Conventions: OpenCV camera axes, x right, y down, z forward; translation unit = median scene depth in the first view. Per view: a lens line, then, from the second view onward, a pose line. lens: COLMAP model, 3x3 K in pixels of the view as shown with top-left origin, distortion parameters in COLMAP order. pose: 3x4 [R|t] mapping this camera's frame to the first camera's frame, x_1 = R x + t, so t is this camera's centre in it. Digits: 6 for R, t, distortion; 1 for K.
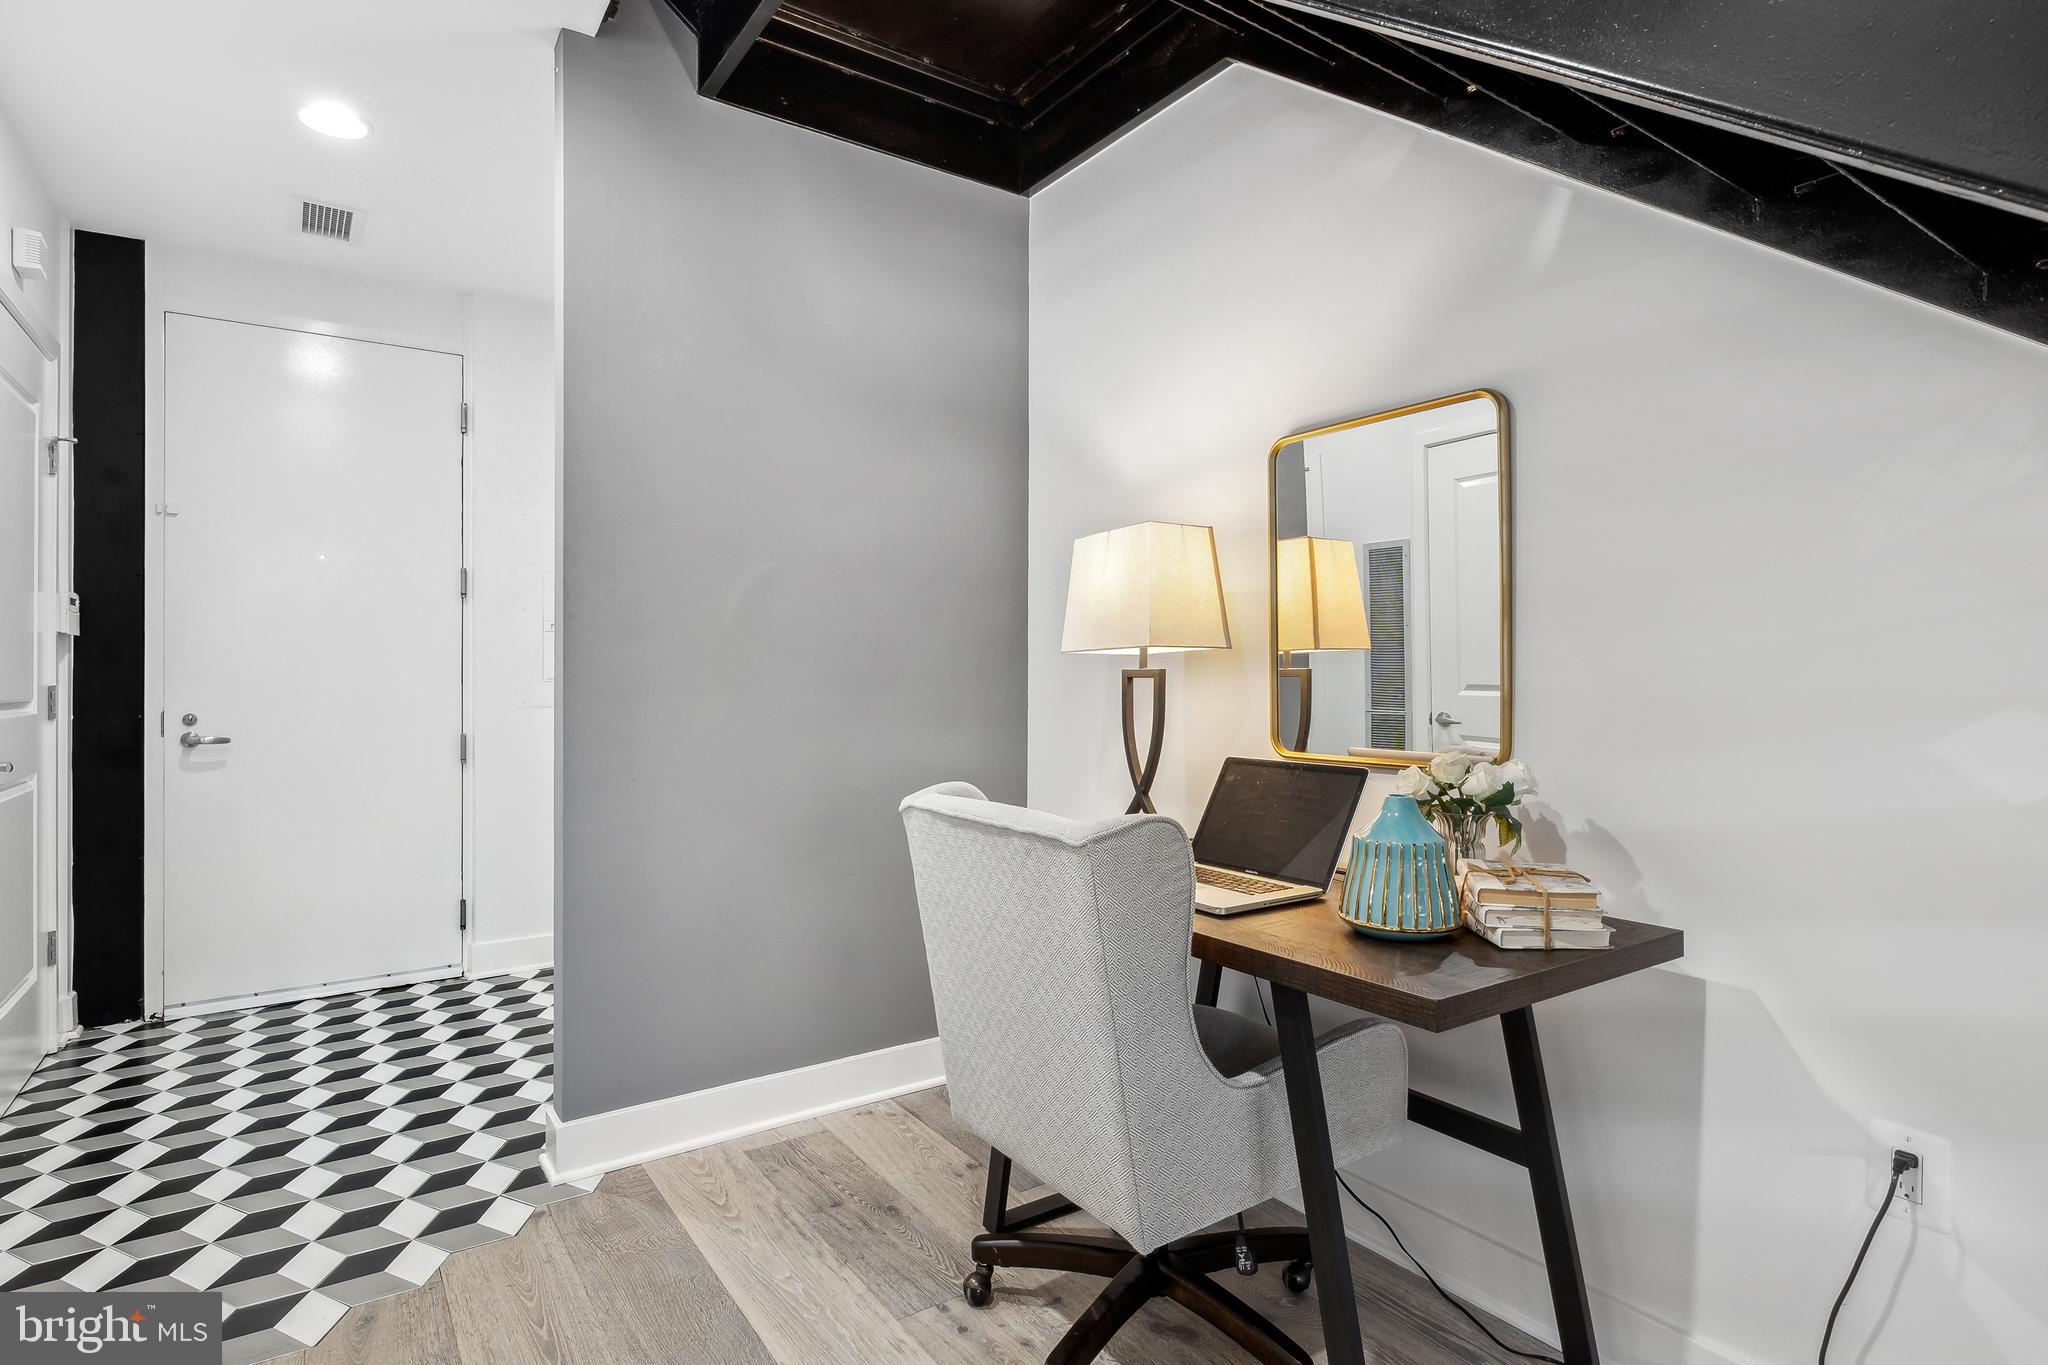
lens RADIAL K [[1054.5, 0, 1029.3], [0, 1054.5, 674.8], [0, 0, 1]] dist [-0.004629, -0.001134]
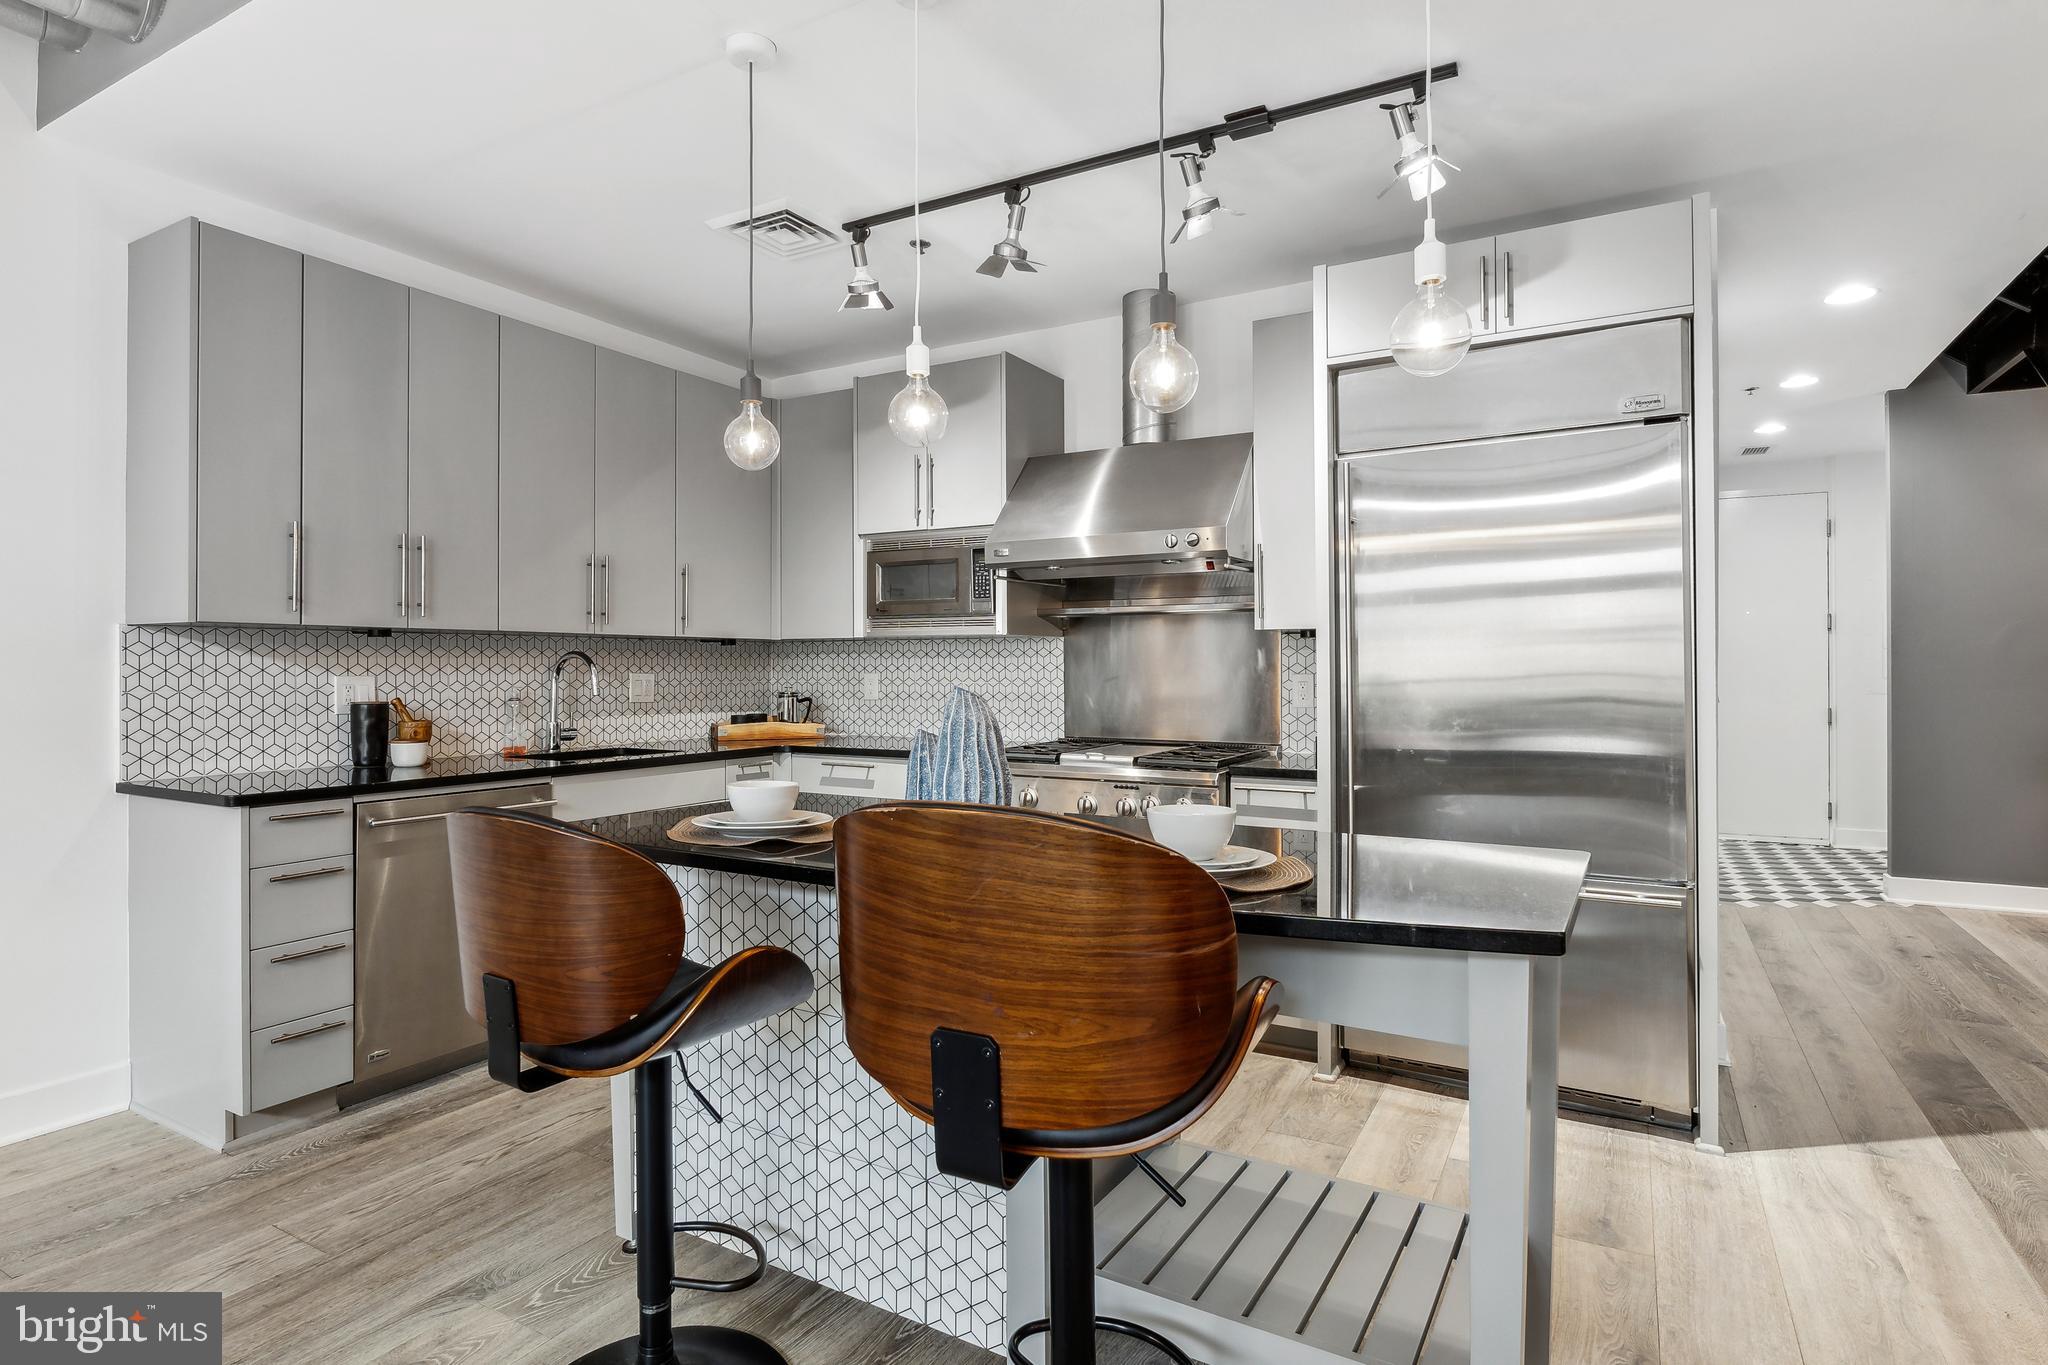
lens RADIAL K [[1054.5, 0, 1020.6], [0, 1054.5, 658.2], [0, 0, 1]] dist [-0.004629, -0.001134]
pose [[0.431230, 0.000116, -0.902242, 0.537159], [0.006462, 0.999974, 0.003217, -0.049020], [0.902219, -0.007217, 0.431218, -1.131465]]
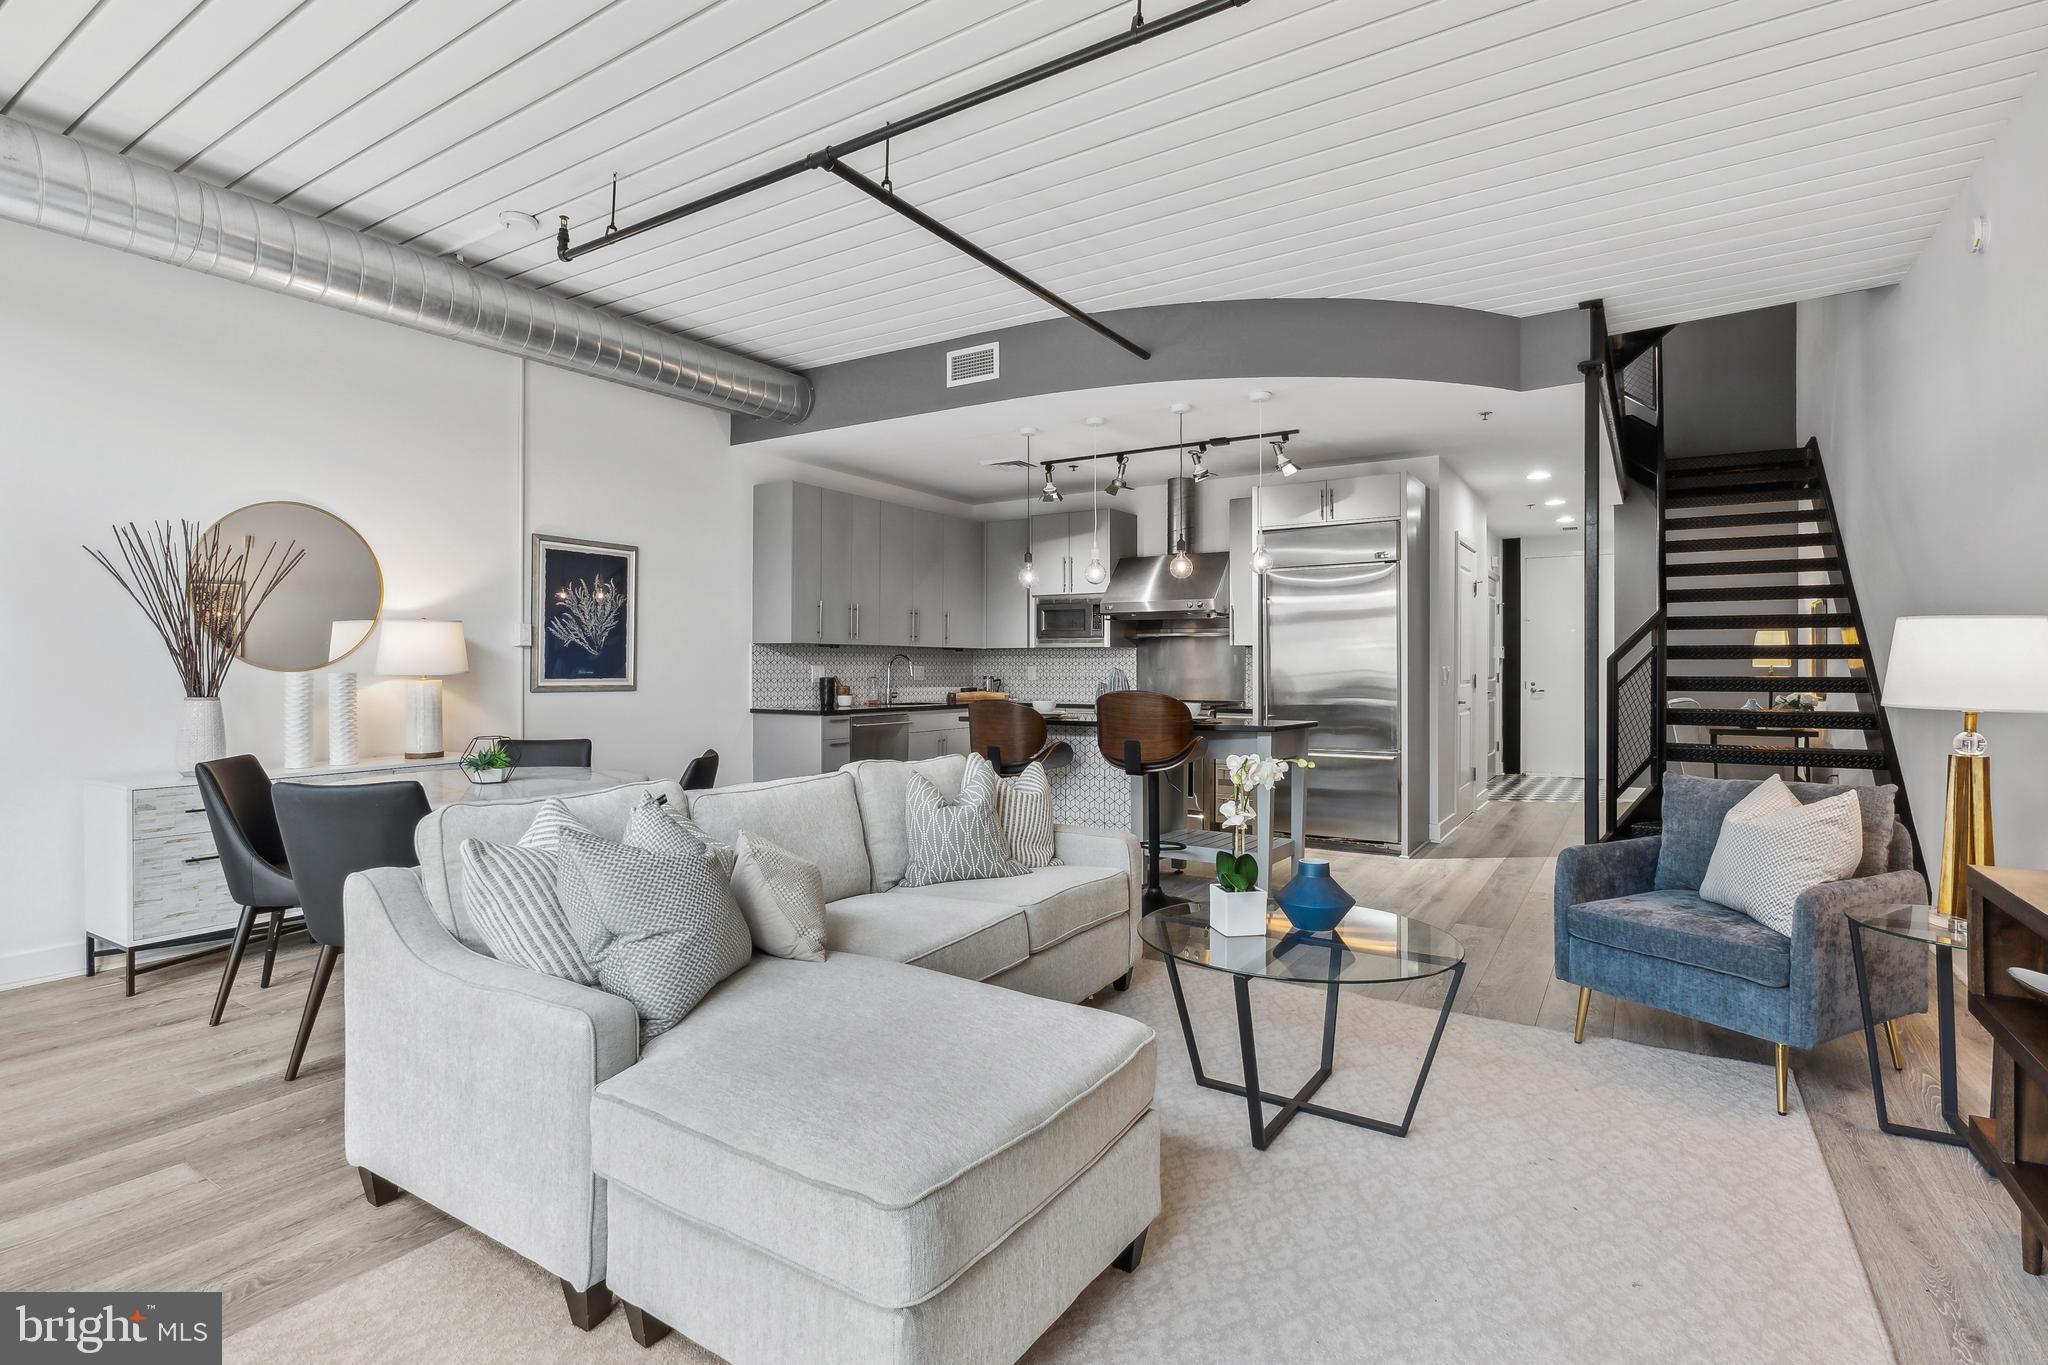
lens RADIAL K [[979.5, 0, 1024.6], [0, 979.5, 668.7], [0, 0, 1]] dist [-0.001360, -0.000666]
pose [[0.388910, 0.010453, -0.921217, 1.408439], [0.004072, 0.999906, 0.013065, -0.051754], [0.921267, -0.008832, 0.388831, -1.659888]]
